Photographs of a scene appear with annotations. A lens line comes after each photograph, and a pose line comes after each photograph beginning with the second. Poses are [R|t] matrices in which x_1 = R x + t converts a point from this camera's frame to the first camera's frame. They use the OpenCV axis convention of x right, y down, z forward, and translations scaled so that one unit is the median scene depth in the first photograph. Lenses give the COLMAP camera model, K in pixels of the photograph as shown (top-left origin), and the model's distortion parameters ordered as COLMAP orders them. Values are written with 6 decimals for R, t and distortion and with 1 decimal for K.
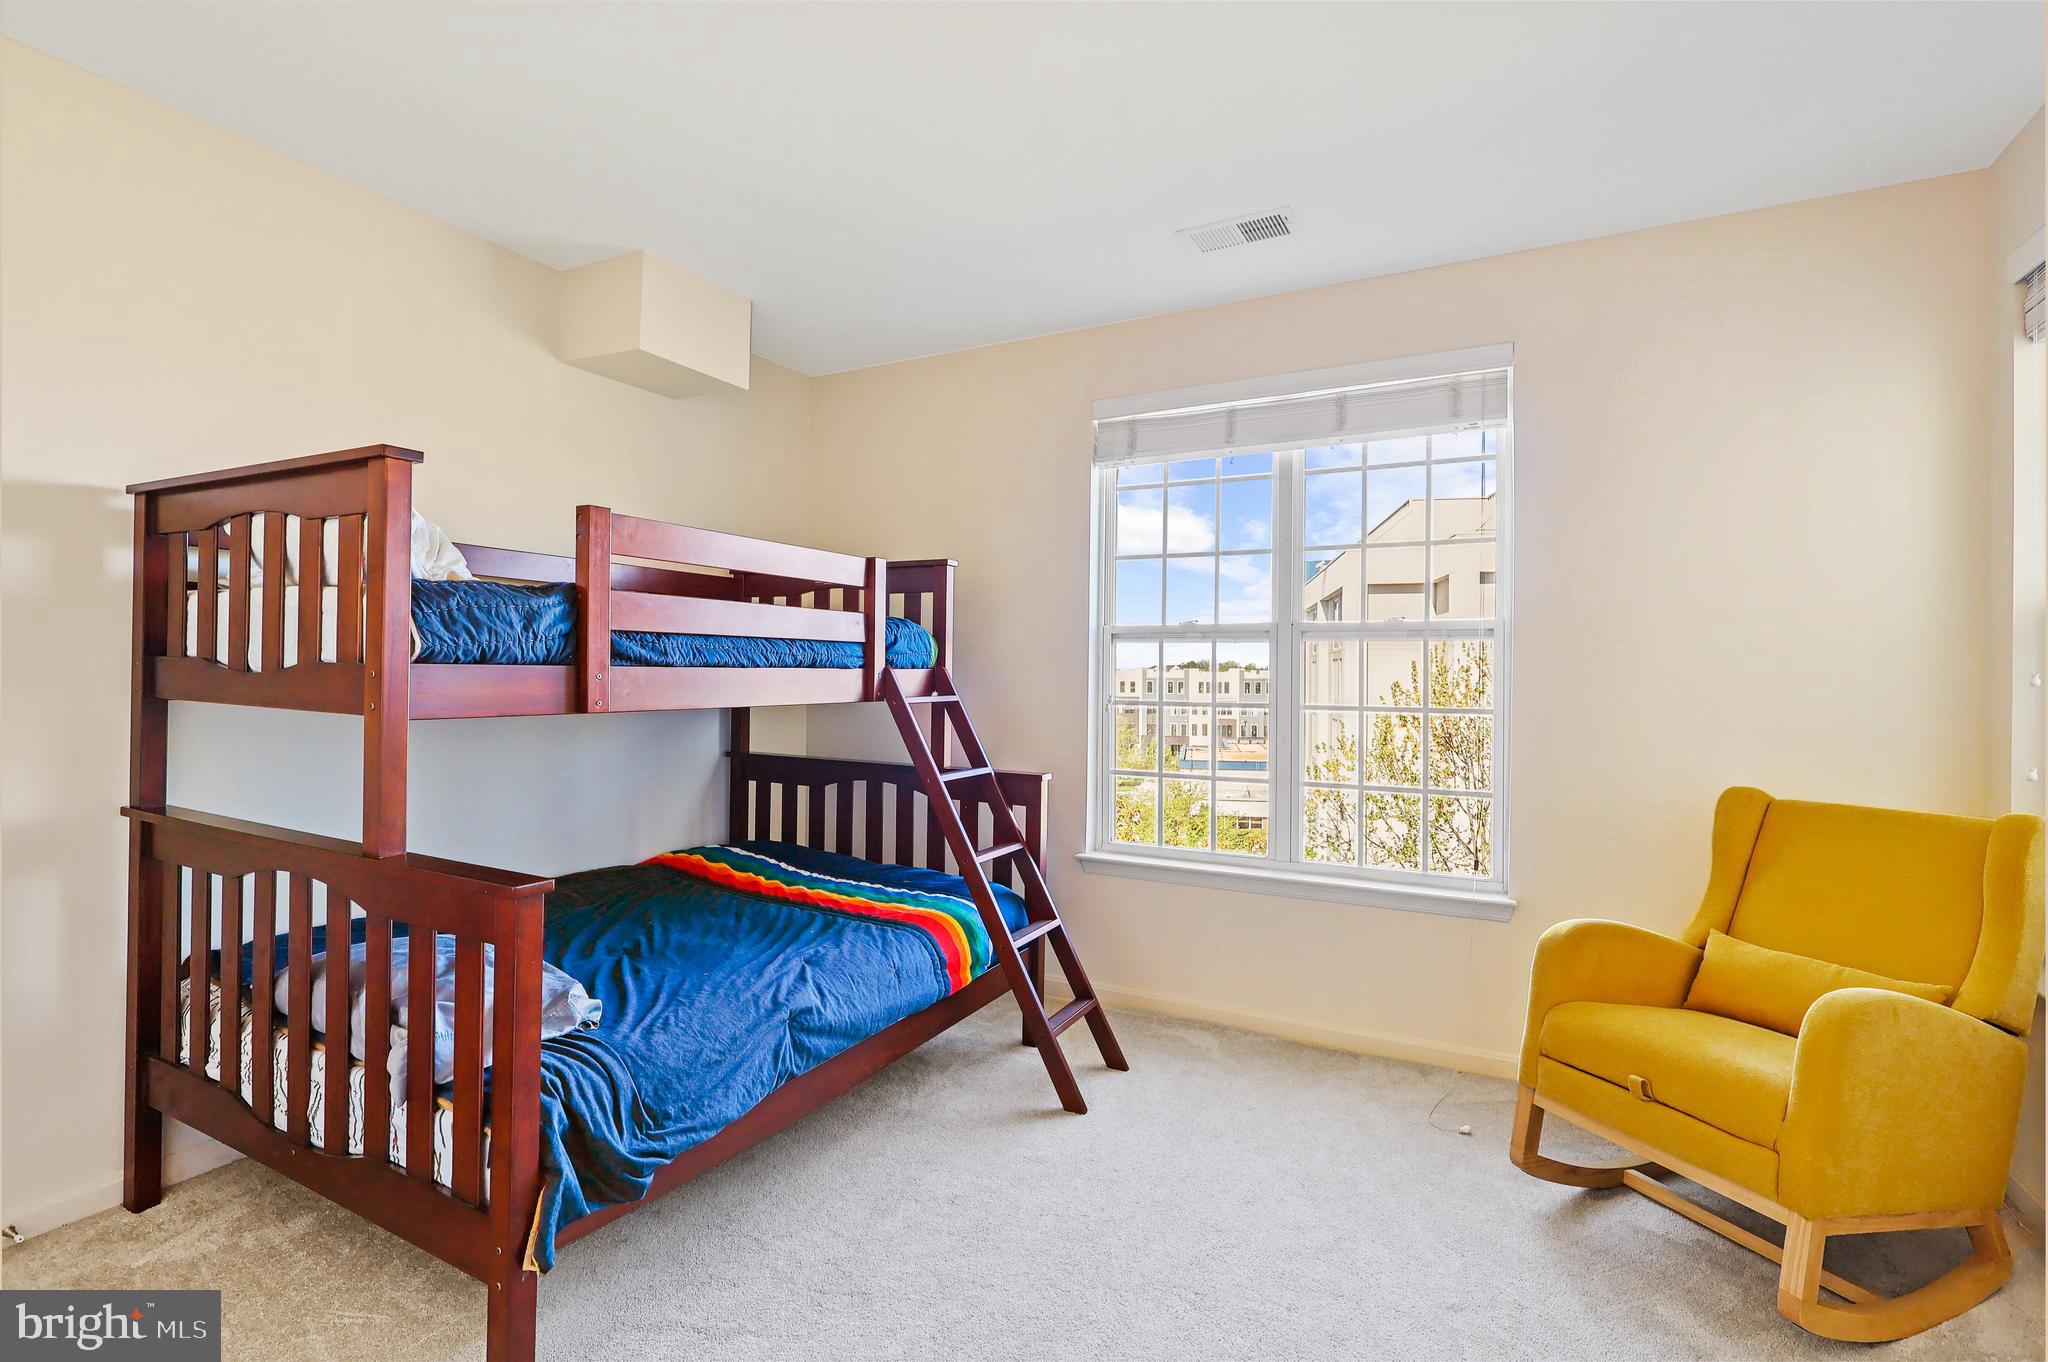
lens RADIAL K [[945.2, 0, 1035.9], [0, 945.2, 675.2], [0, 0, 1]] dist [0.002753, -0.000044]
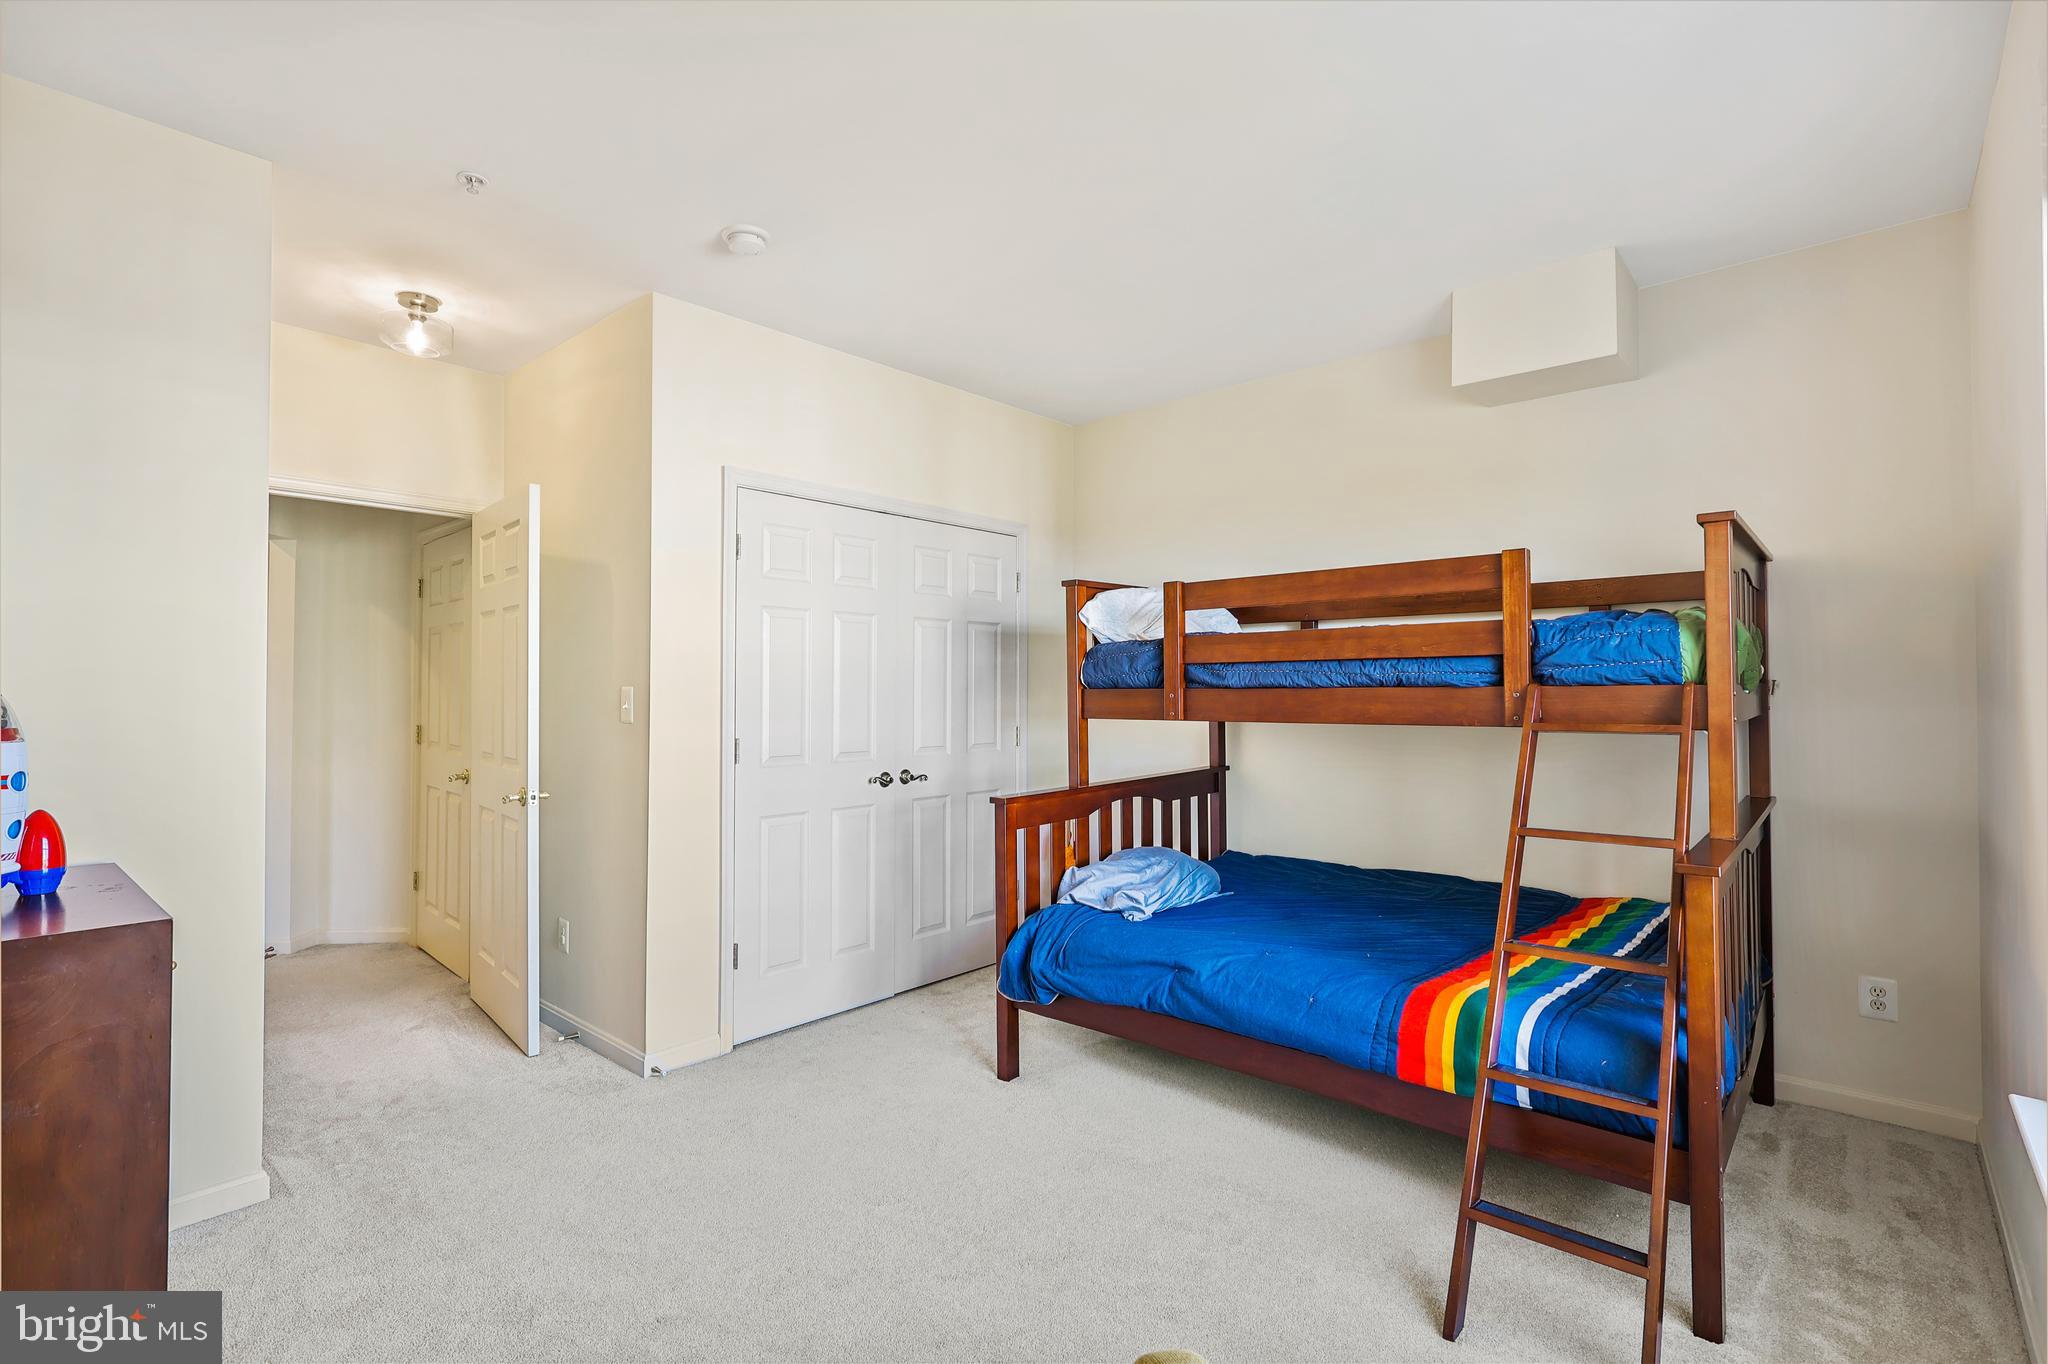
lens RADIAL K [[945.2, 0, 1031.6], [0, 945.2, 676.9], [0, 0, 1]] dist [0.002753, -0.000044]
pose [[-0.230906, -0.012865, -0.972891, 1.039131], [0.006788, 0.999867, -0.014833, -0.008170], [0.972952, -0.010029, -0.230788, 1.131901]]
